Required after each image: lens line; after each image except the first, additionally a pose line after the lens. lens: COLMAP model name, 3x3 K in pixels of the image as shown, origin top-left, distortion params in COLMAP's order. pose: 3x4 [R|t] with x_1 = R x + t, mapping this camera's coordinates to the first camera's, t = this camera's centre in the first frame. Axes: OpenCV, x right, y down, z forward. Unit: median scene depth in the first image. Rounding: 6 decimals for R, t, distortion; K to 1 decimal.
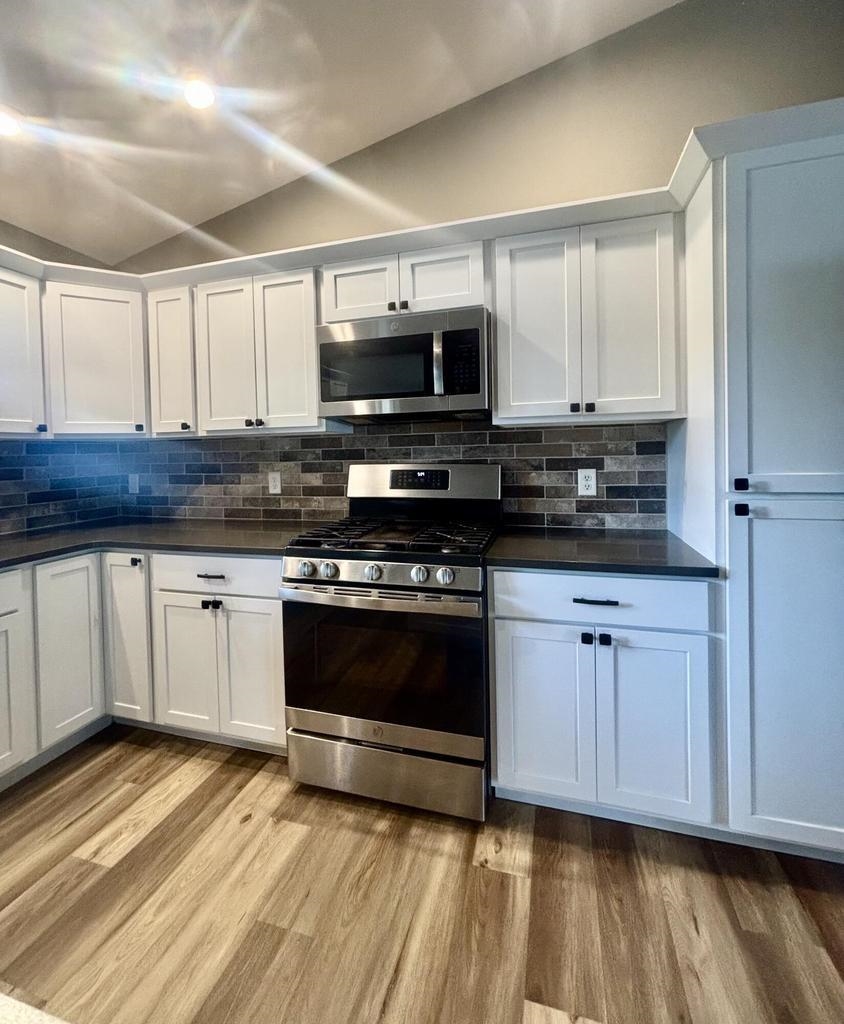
lens RADIAL K [[451.8, 0, 425.4], [0, 451.8, 456.5], [0, 0, 1]] dist [-0.002061, -0.000238]
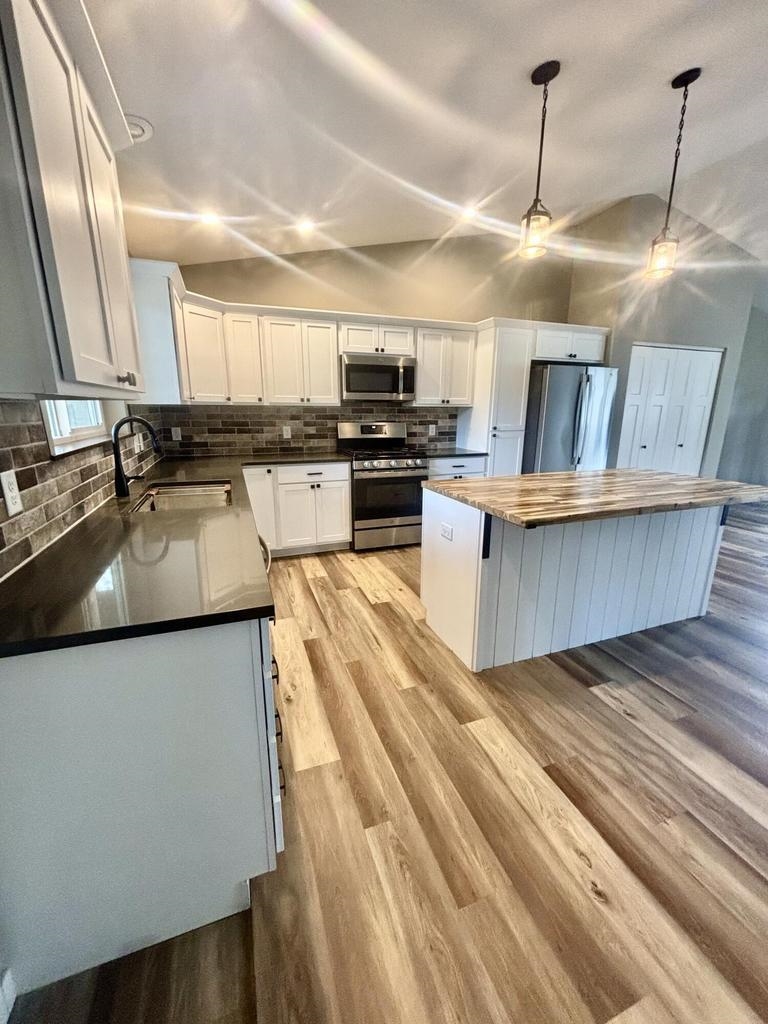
lens RADIAL K [[413.5, 0, 384.1], [0, 413.5, 513.9], [0, 0, 1]] dist [0.002247, 0.001203]
pose [[0.798116, -0.121637, 0.590097, -1.297525], [-0.014216, 0.975335, 0.220273, 0.008198], [-0.602336, -0.184192, 0.776701, -0.731927]]
